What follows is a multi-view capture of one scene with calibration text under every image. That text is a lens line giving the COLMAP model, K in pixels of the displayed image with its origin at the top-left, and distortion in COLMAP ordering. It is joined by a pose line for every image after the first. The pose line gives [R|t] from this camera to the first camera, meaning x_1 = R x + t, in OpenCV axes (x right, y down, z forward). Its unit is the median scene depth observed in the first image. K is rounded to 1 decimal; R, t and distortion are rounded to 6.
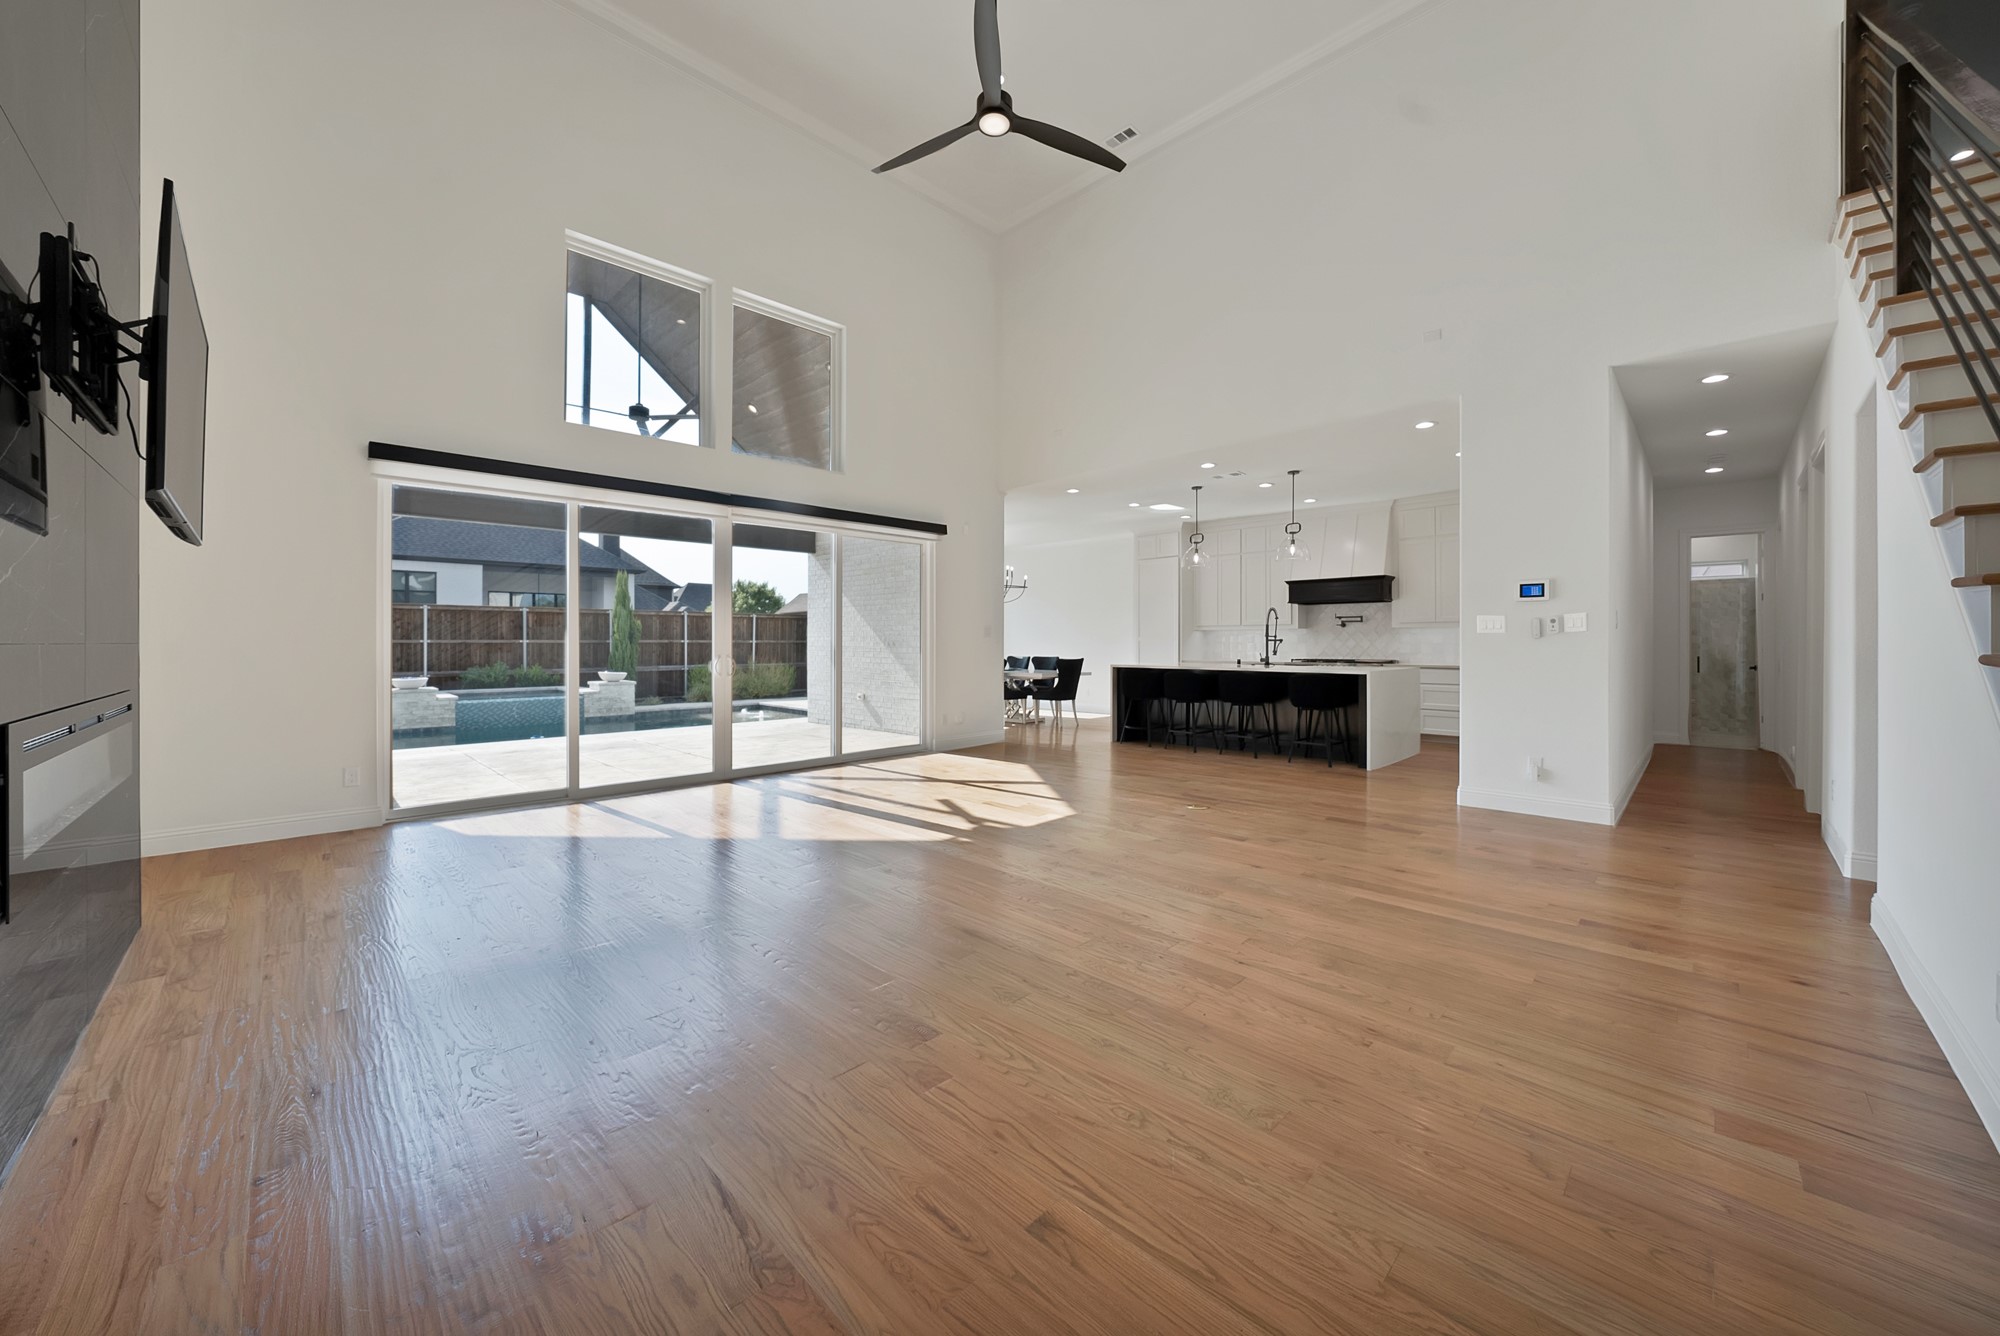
lens RADIAL K [[733.9, 0, 997.2], [0, 733.9, 656.9], [0, 0, 1]] dist [-0.033177, 0.006664]
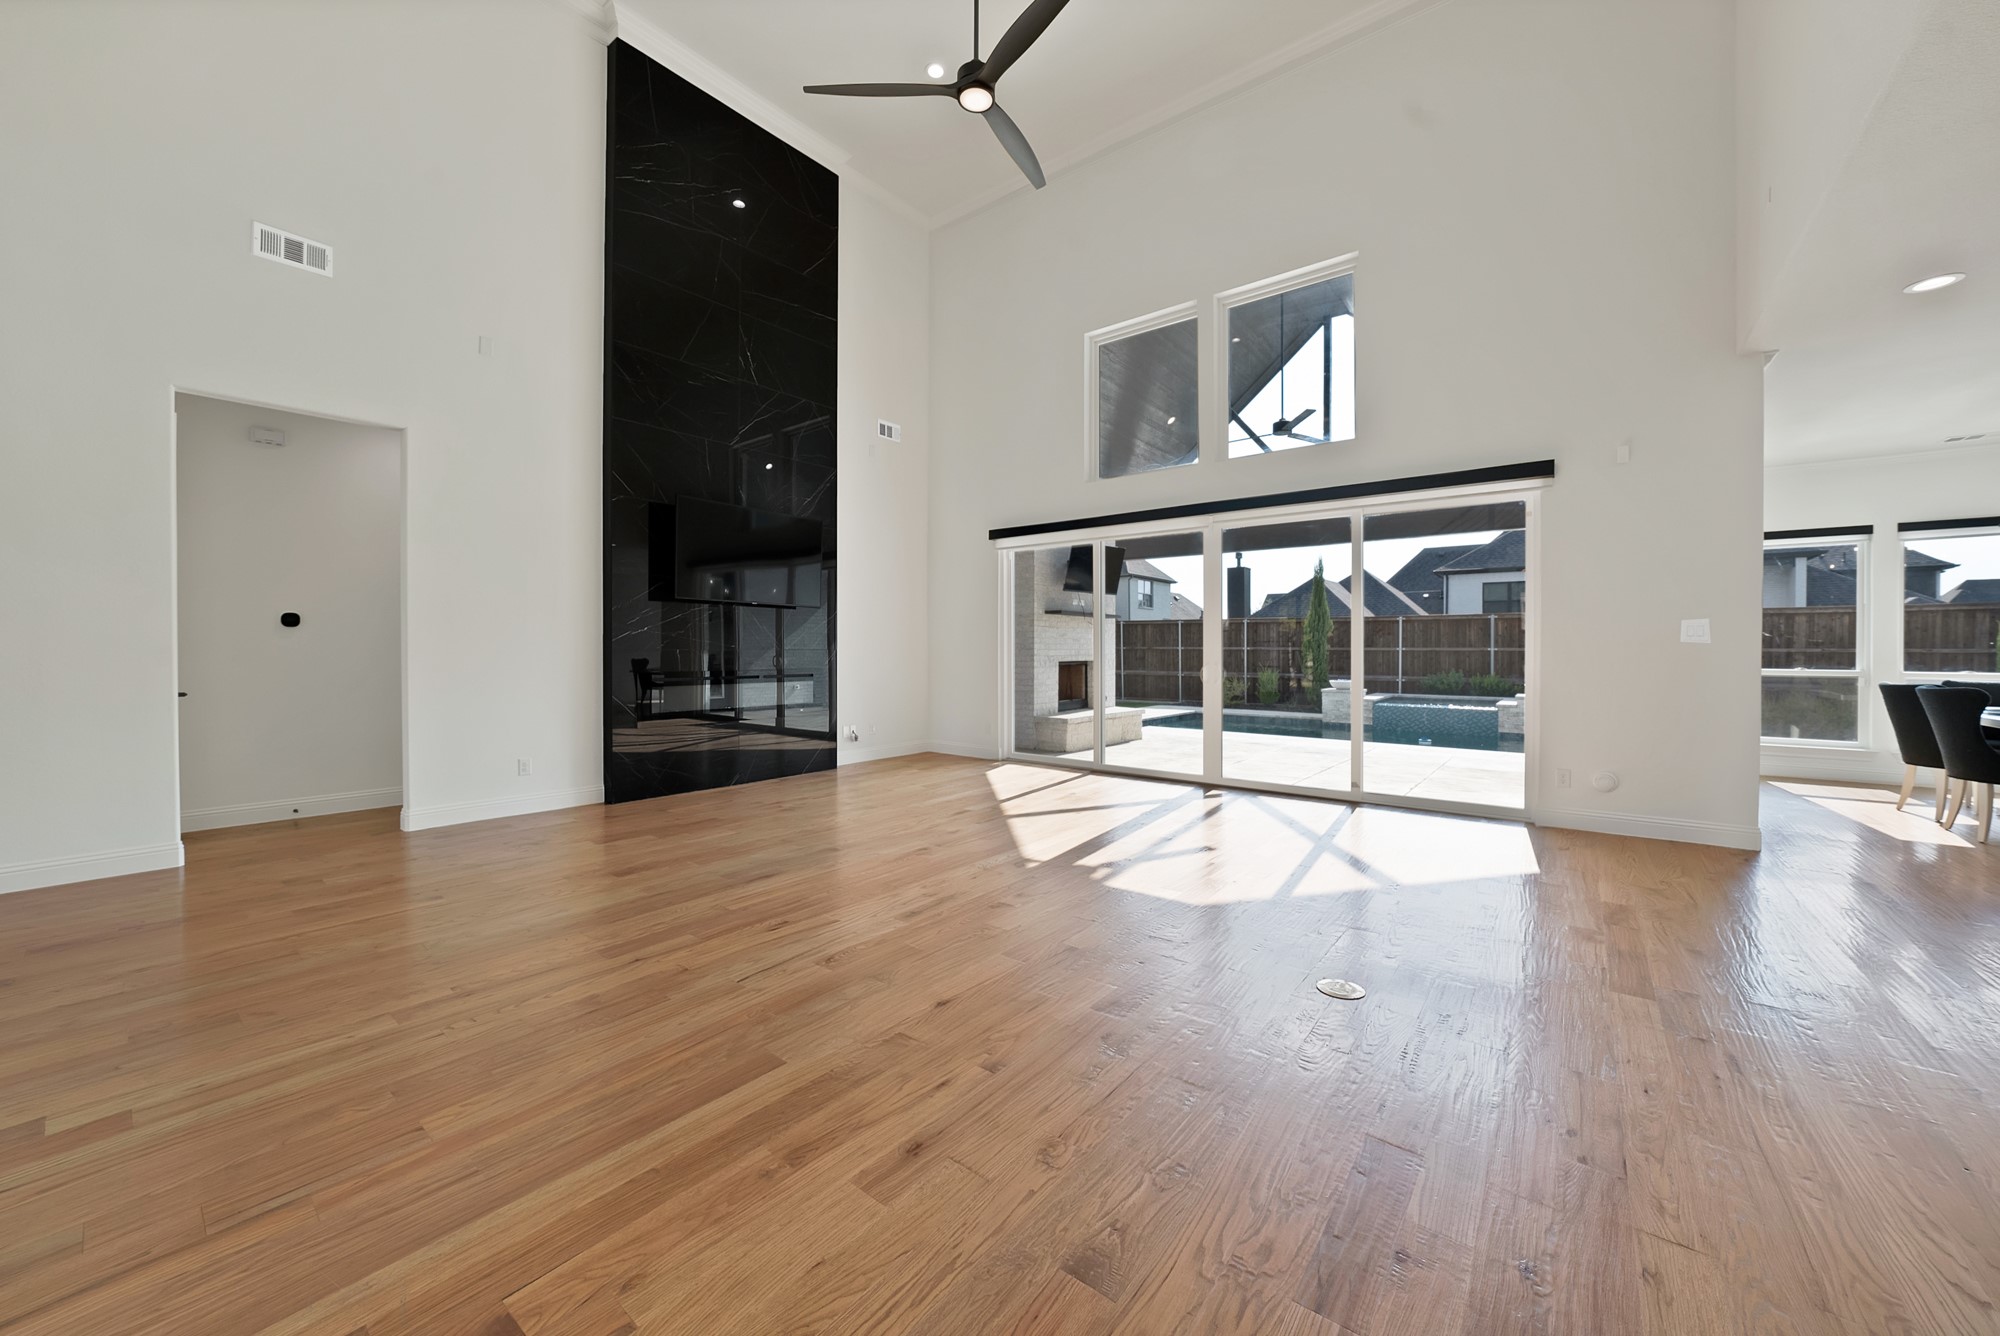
lens RADIAL K [[733.9, 0, 997.2], [0, 733.9, 656.9], [0, 0, 1]] dist [-0.033177, 0.006664]
pose [[0.114049, 0.011188, -0.993412, 0.438889], [-0.021801, 0.999724, 0.008756, -0.009469], [0.993236, 0.020659, 0.114262, 0.429080]]
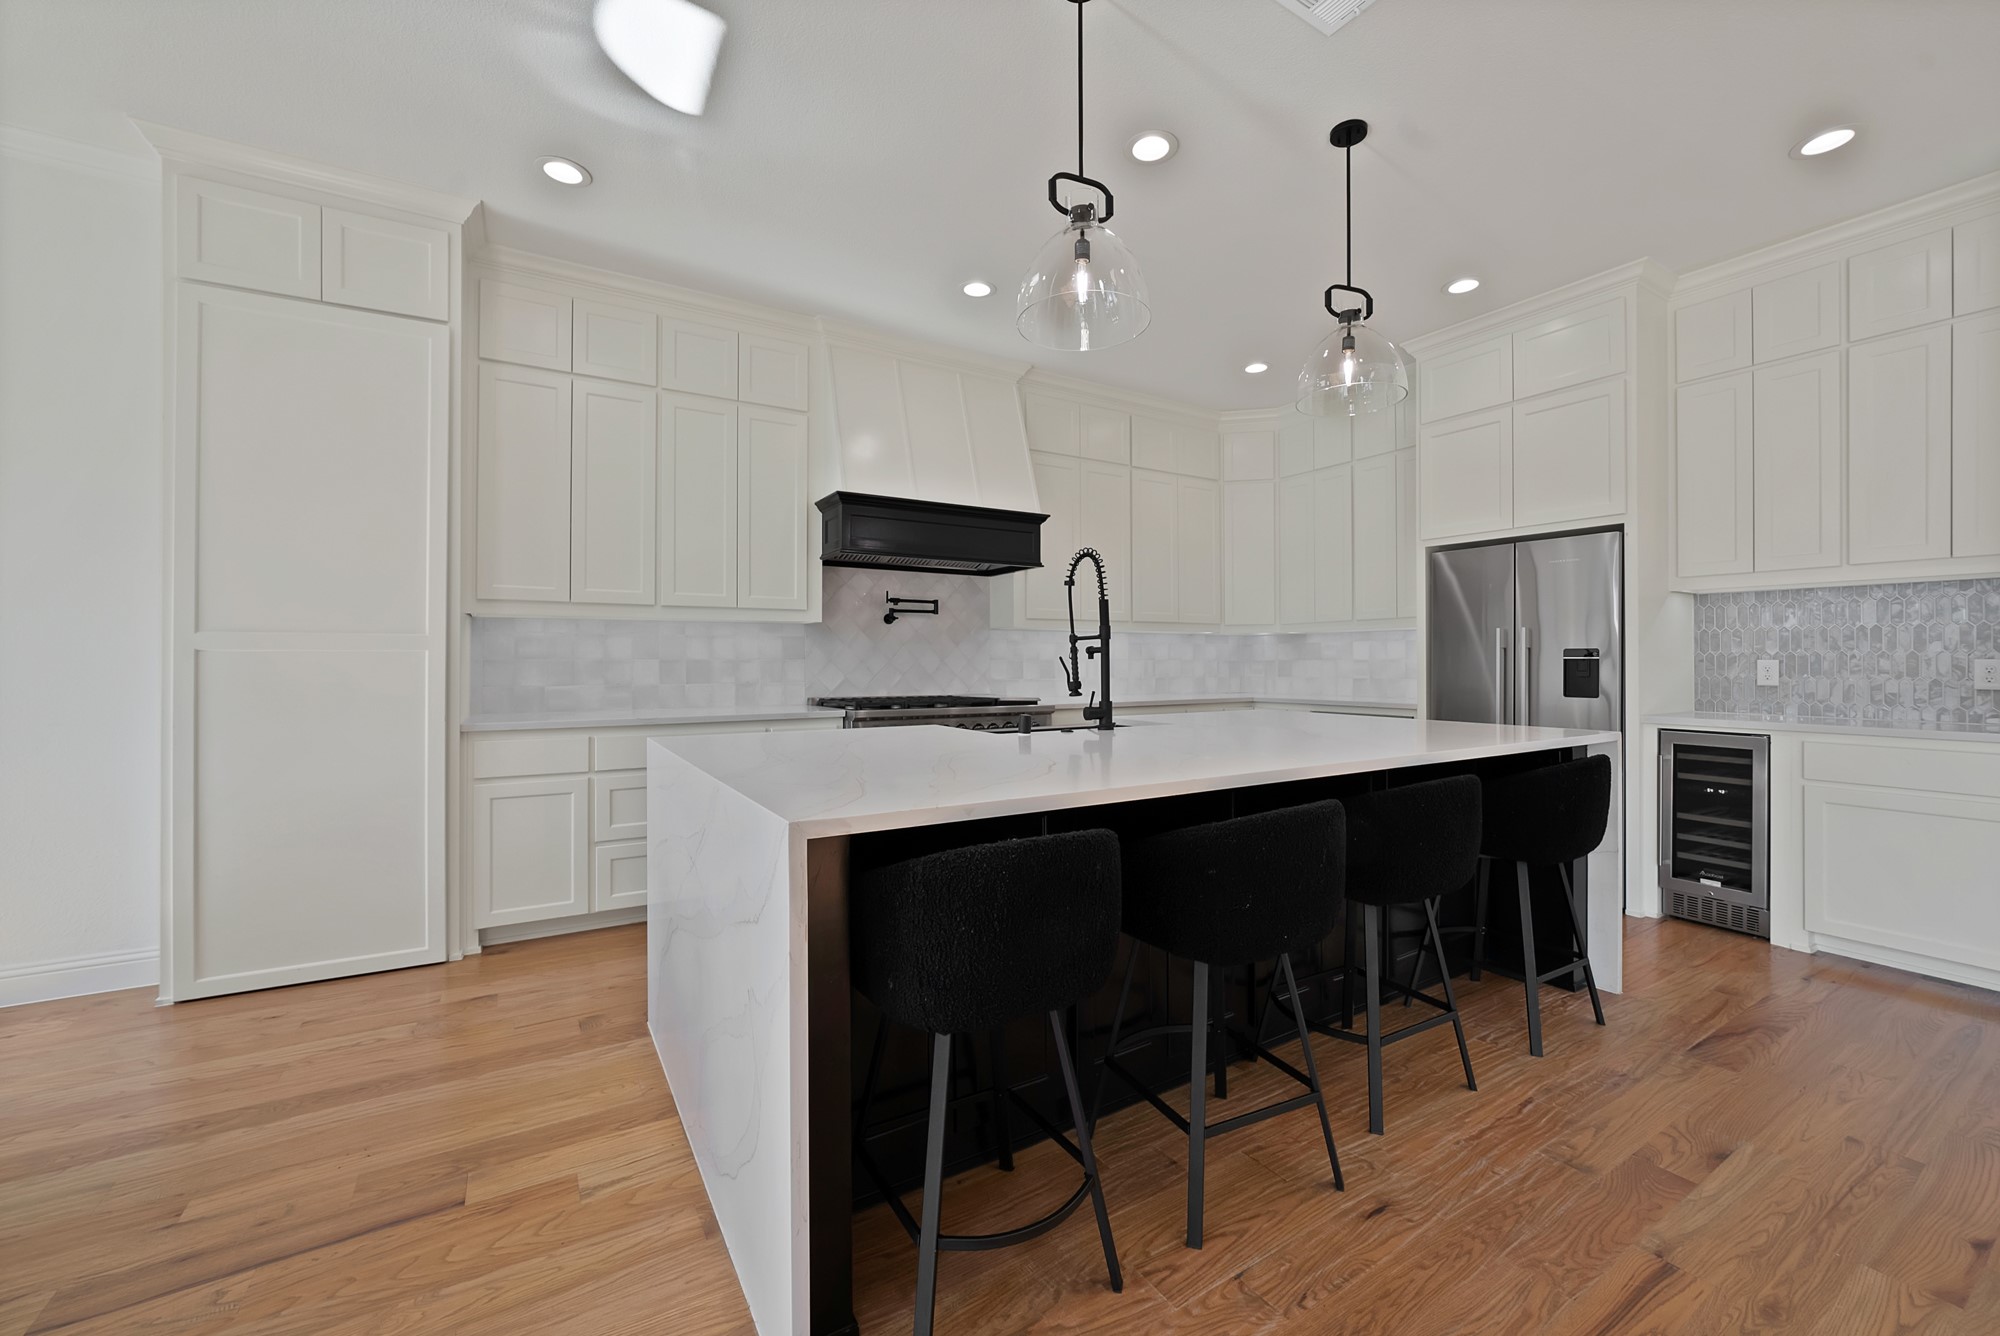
lens RADIAL K [[800.1, 0, 1018.1], [0, 800.1, 653.8], [0, 0, 1]] dist [-0.000338, 0.000350]
pose [[0.210701, 0.006162, 0.977531, 0.024540], [0.025252, 0.999612, -0.011744, -0.017571], [-0.977224, 0.027159, 0.210464, 0.941381]]
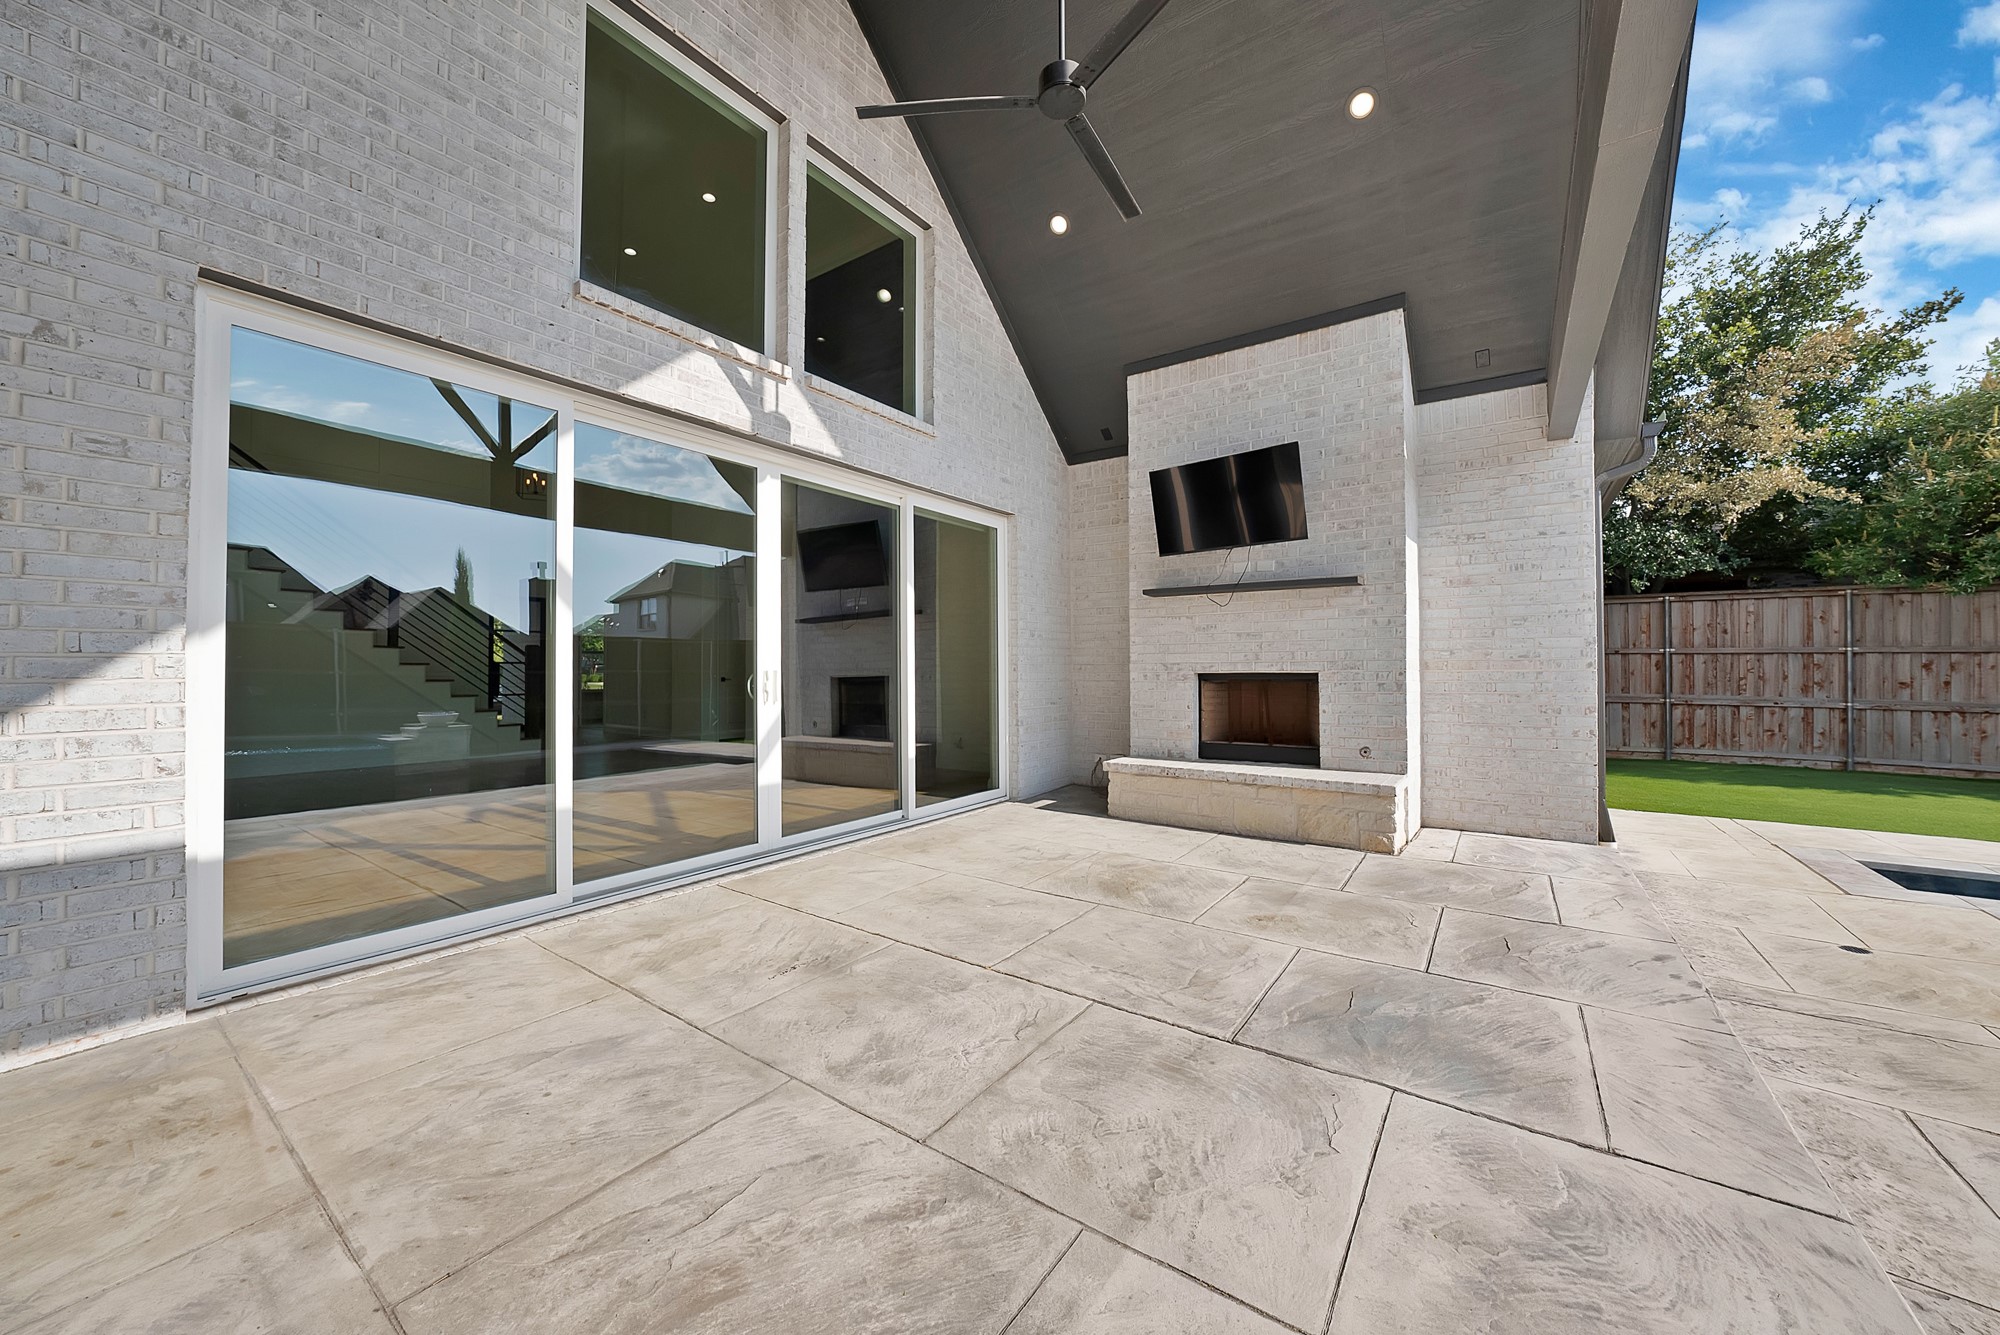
lens RADIAL K [[724.8, 0, 976.8], [0, 724.8, 656.0], [0, 0, 1]] dist [-0.034564, 0.006896]
pose [[-0.986788, -0.001044, -0.162016, -0.346391], [-0.001483, 0.999996, 0.002588, -0.010795], [0.162012, 0.002794, -0.986785, 1.247913]]
